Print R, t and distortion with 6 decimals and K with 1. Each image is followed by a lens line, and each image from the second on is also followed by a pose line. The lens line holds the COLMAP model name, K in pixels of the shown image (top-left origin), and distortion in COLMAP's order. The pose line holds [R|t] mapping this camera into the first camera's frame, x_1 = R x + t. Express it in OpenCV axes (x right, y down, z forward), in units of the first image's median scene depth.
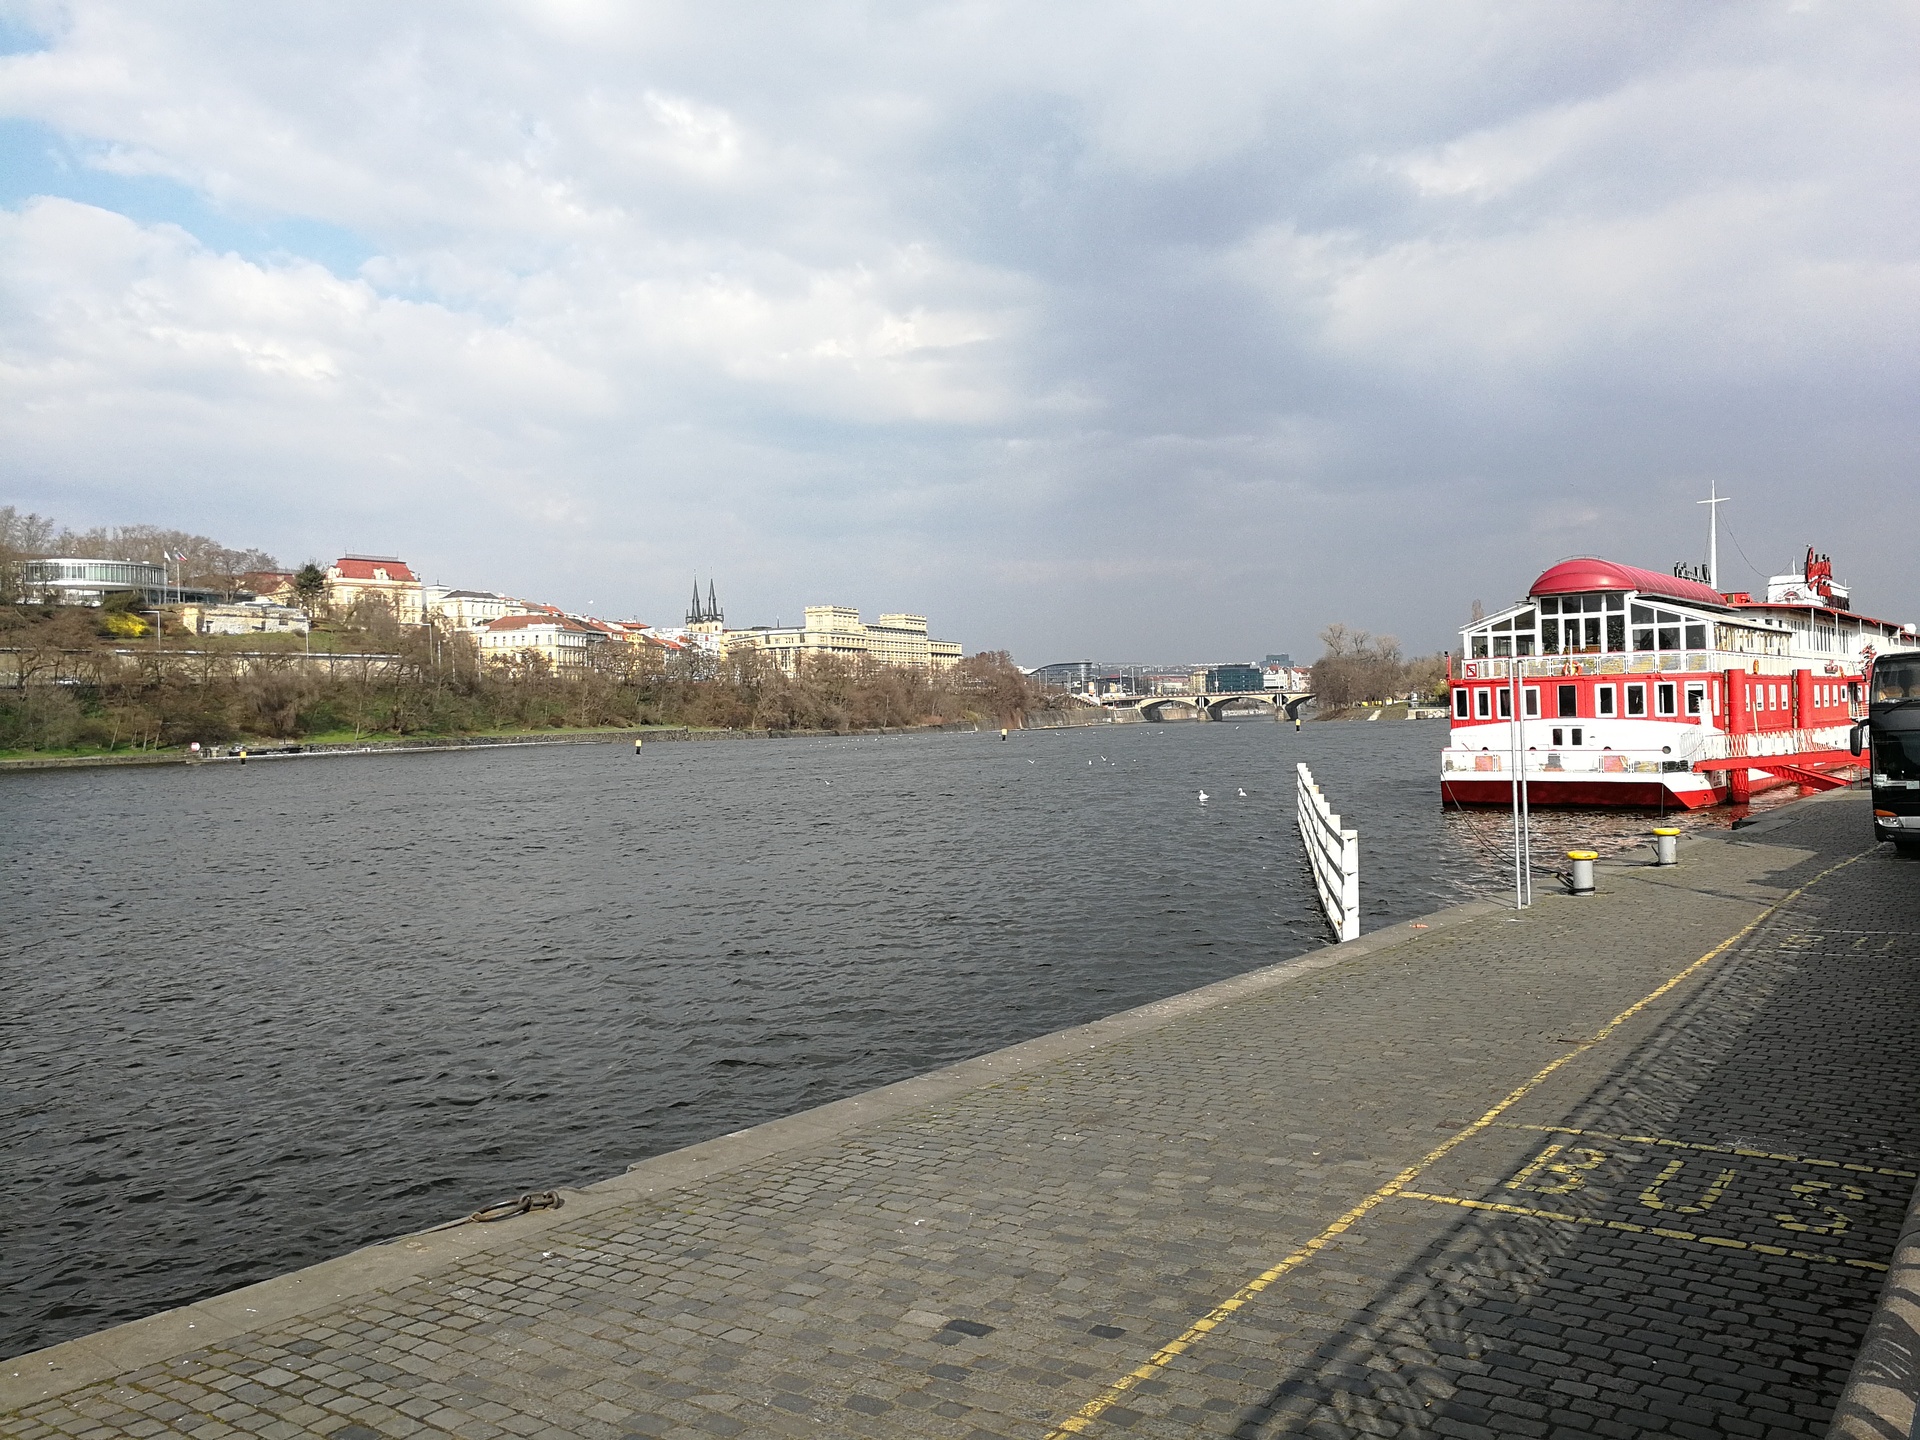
lens RADIAL K [[1546.0, 0, 975.5], [0, 1546.0, 714.9], [0, 0, 1]] dist [0.039710, -0.033515]
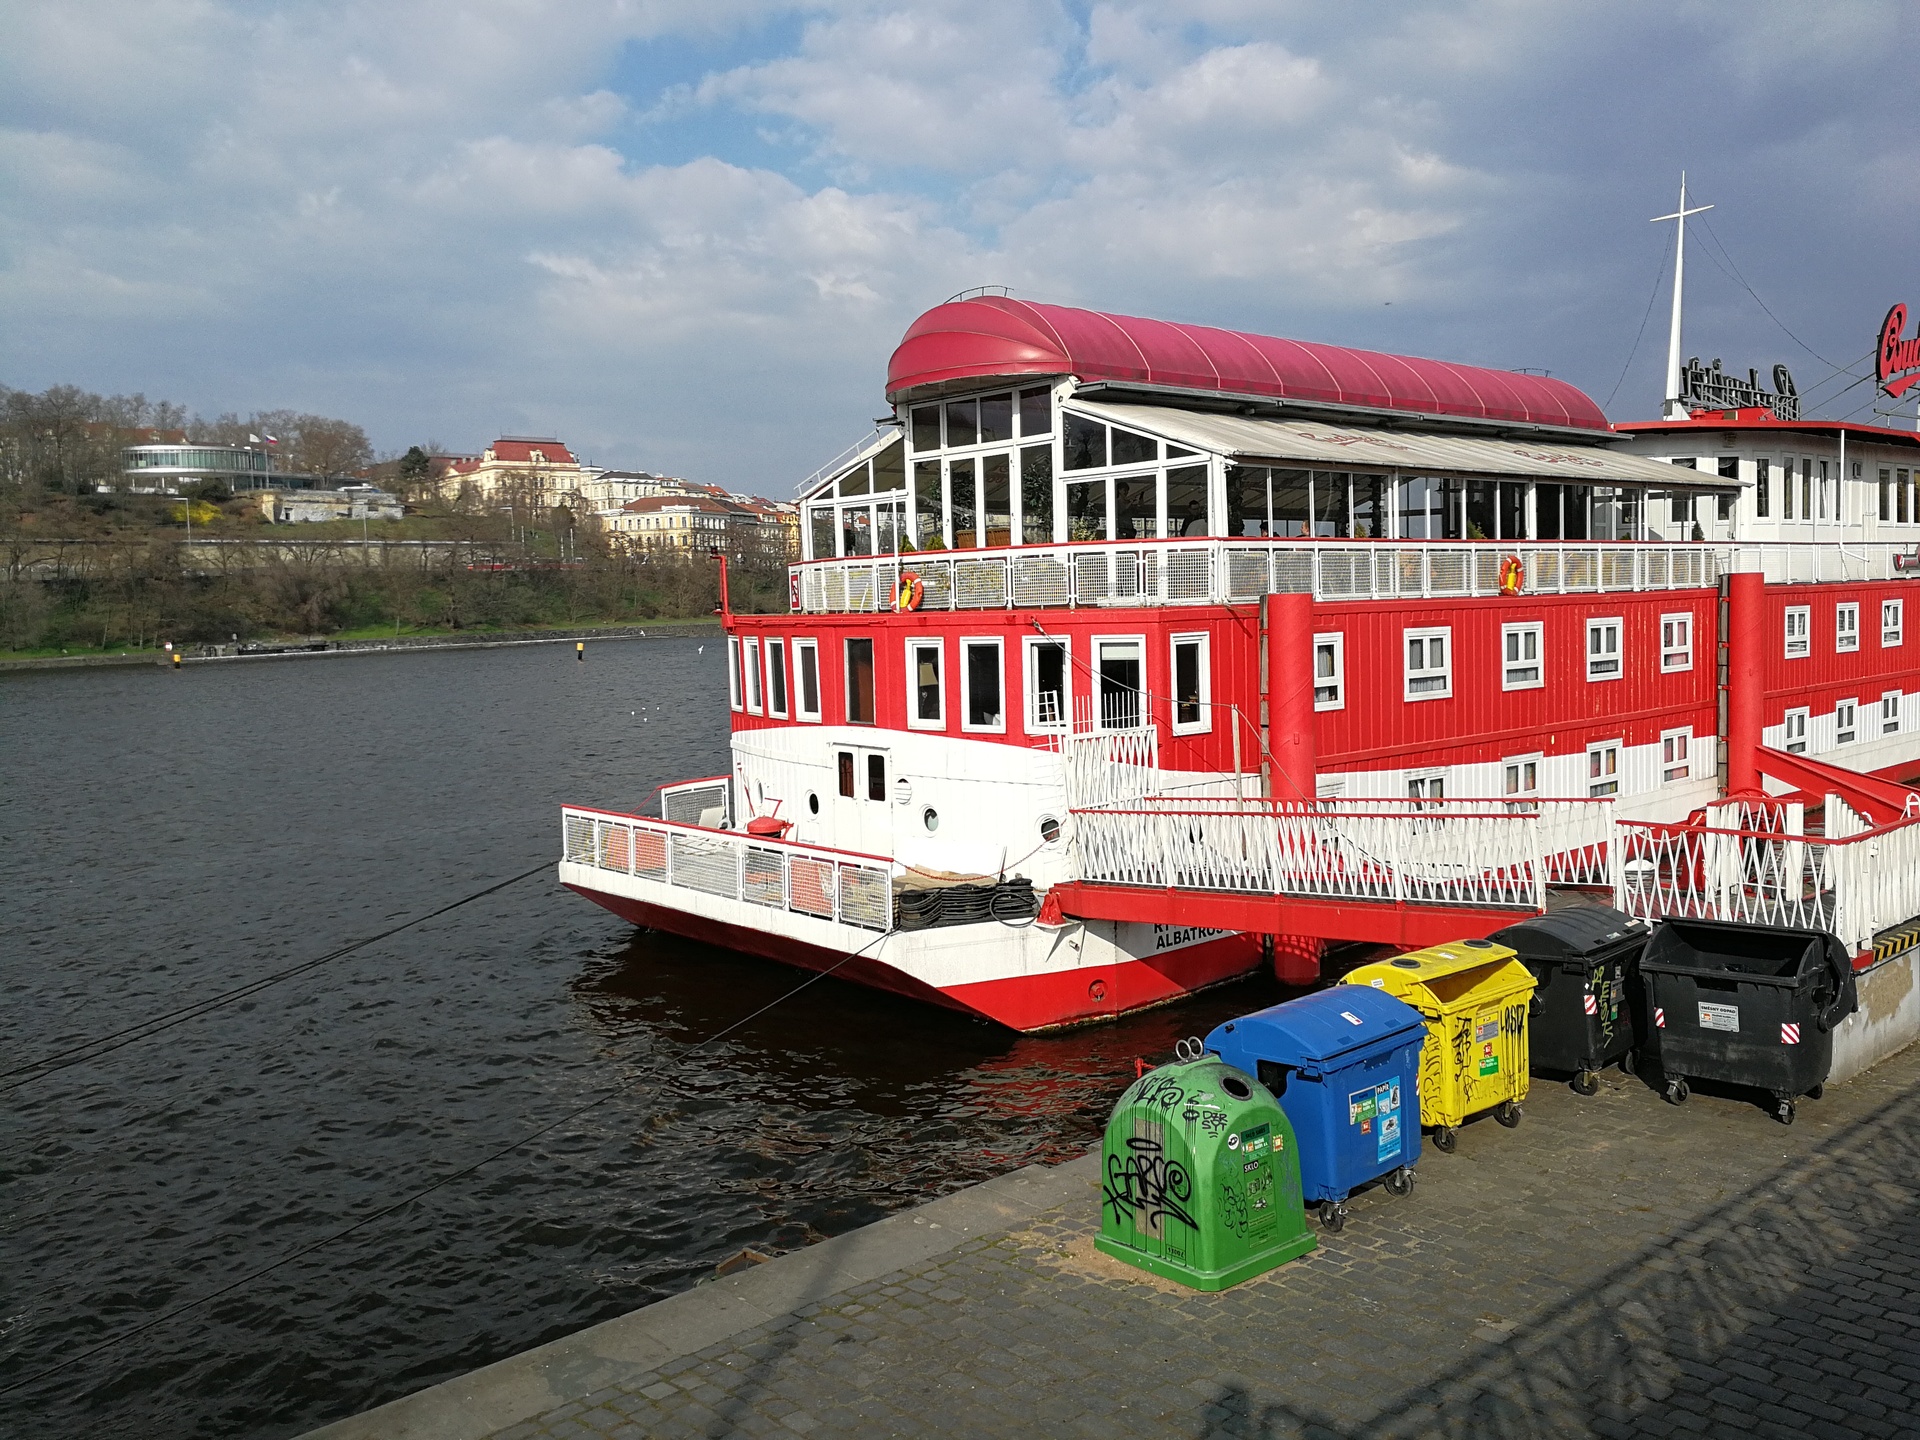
lens RADIAL K [[1546.0, 0, 975.5], [0, 1546.0, 714.9], [0, 0, 1]] dist [0.039710, -0.033515]
pose [[0.980089, 0.009890, -0.198314, 0.132701], [0.005895, 0.996869, 0.078850, -0.008211], [0.198473, -0.078449, 0.976962, 0.177062]]
